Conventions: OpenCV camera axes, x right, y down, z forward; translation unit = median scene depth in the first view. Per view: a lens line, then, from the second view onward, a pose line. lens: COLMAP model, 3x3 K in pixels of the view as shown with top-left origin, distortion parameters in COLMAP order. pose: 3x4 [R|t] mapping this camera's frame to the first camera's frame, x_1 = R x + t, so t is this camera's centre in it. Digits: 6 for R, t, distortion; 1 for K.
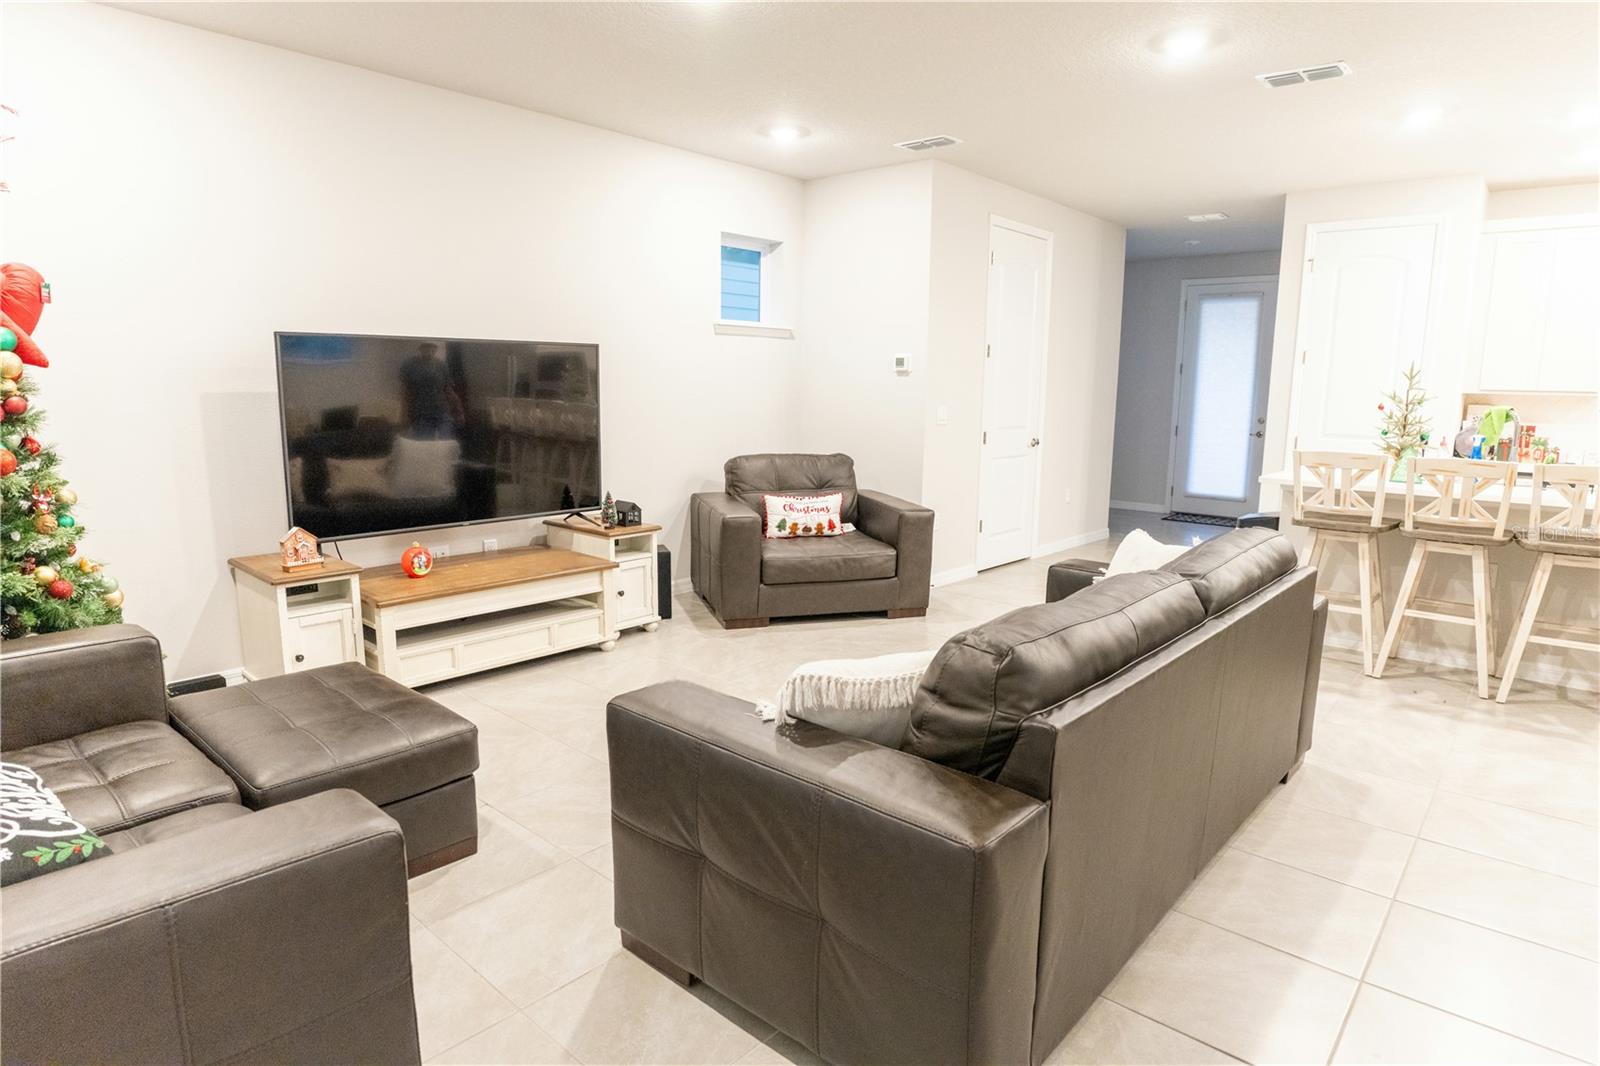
lens RADIAL K [[898.3, 0, 801.1], [0, 898.3, 534.6], [0, 0, 1]] dist [-0.048841, 0.009080]
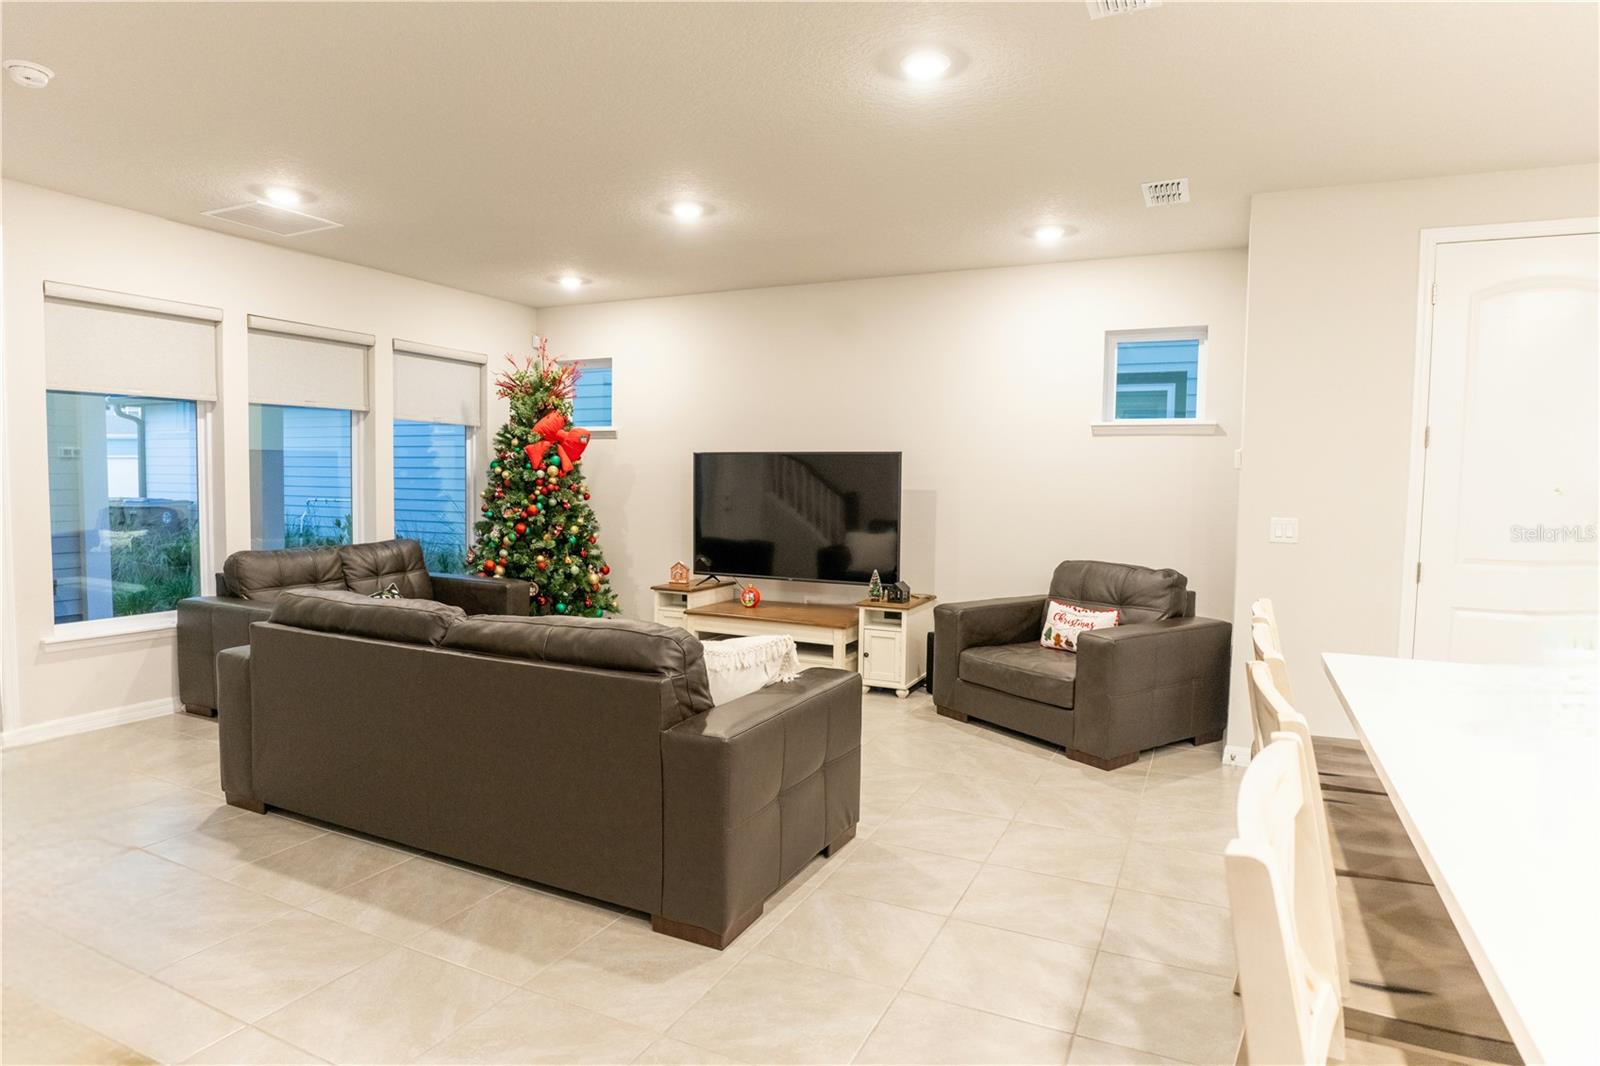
lens RADIAL K [[898.3, 0, 796.2], [0, 898.3, 532.0], [0, 0, 1]] dist [-0.048841, 0.009080]
pose [[0.272225, 0.048022, -0.961035, 0.970935], [-0.171109, 0.985252, 0.000763, -0.086040], [0.946898, 0.164234, 0.276427, 0.574978]]
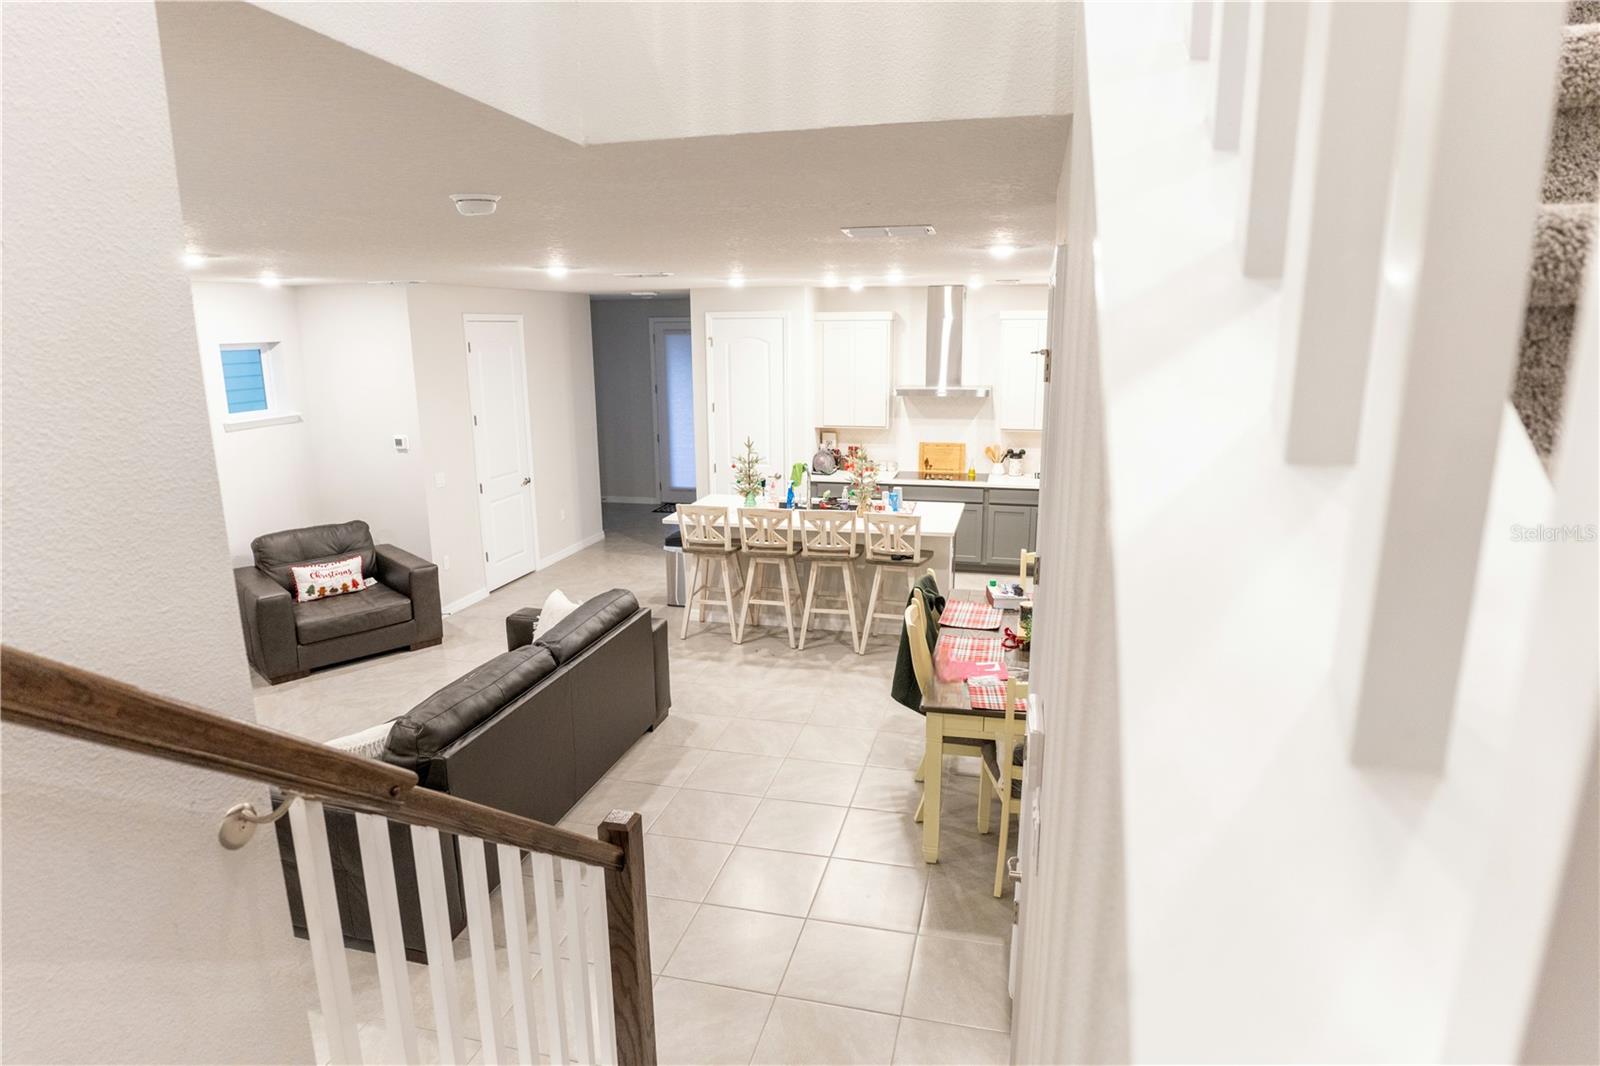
lens RADIAL K [[898.3, 0, 804.2], [0, 898.3, 535.2], [0, 0, 1]] dist [-0.048841, 0.009080]
pose [[0.886364, -0.123386, 0.446245, 0.055605], [0.095140, 0.991806, 0.085260, -0.151382], [-0.453108, -0.033115, 0.890840, -0.468195]]
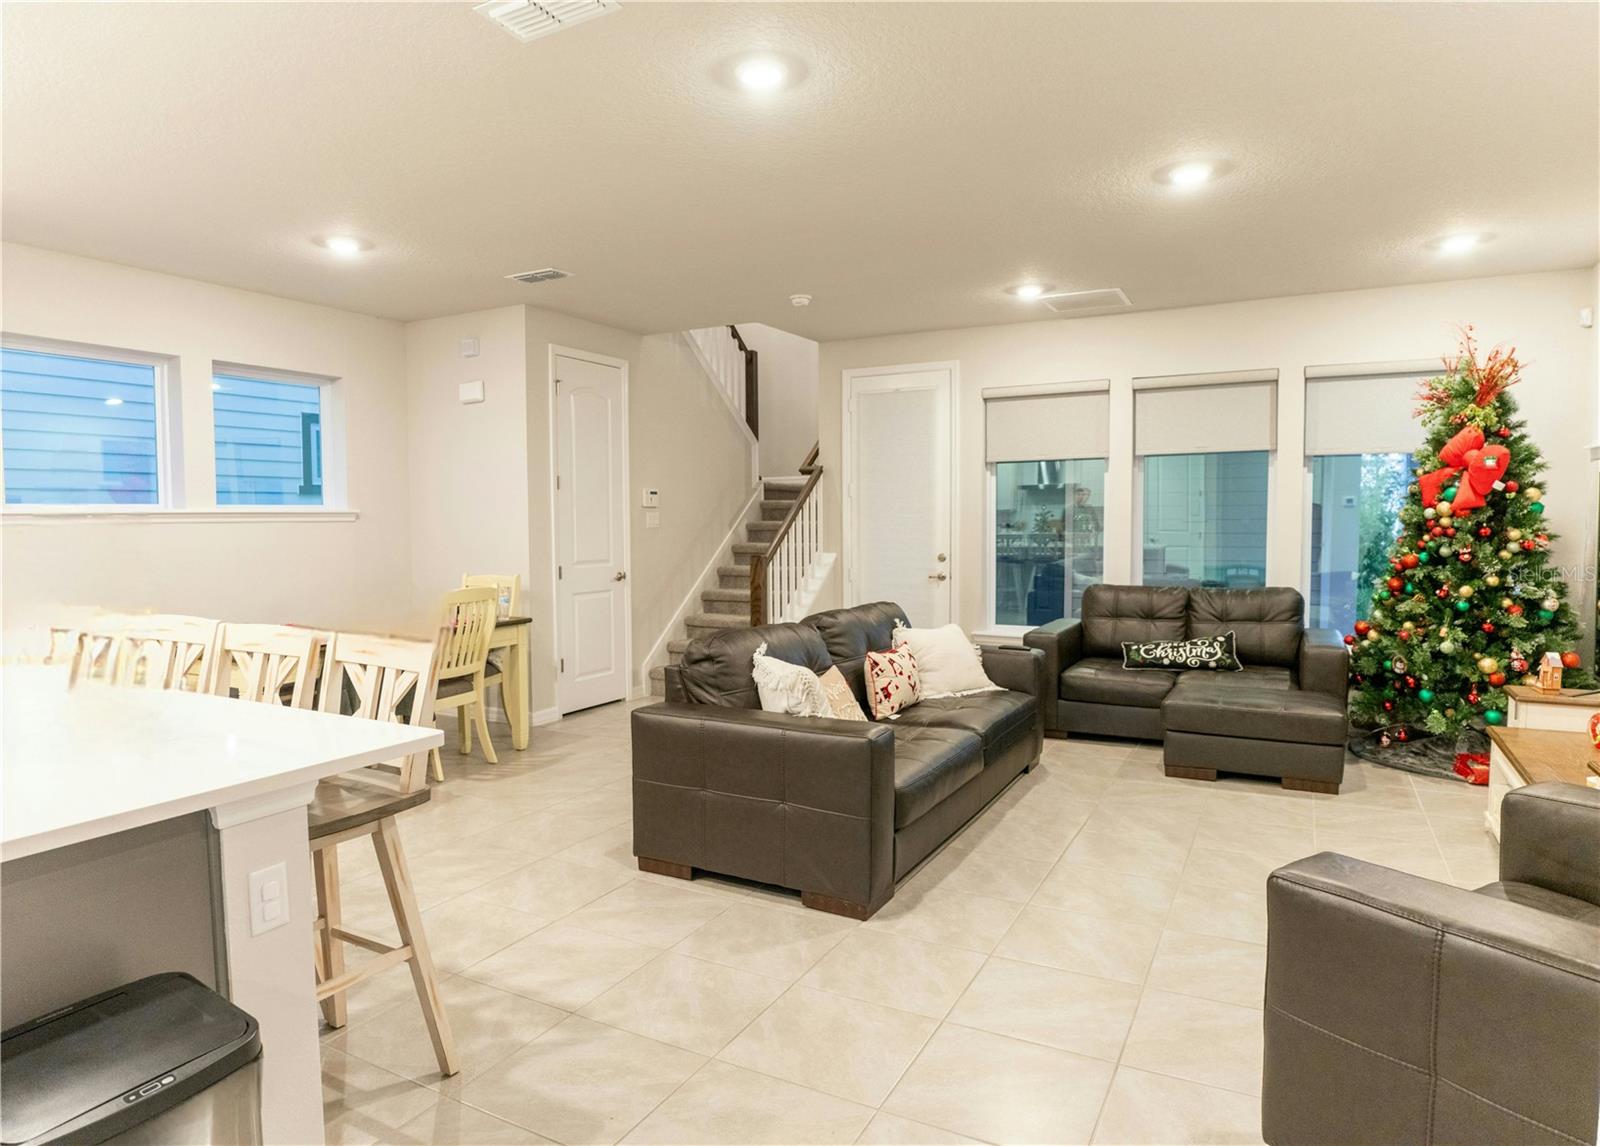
lens RADIAL K [[964.6, 0, 756.7], [0, 964.6, 574.6], [0, 0, 1]] dist [-0.048018, 0.009715]
pose [[-0.978596, 0.005894, -0.205705, 0.487517], [-0.039569, 0.975548, 0.216194, -0.246884], [0.201949, 0.219706, -0.954435, 1.497930]]
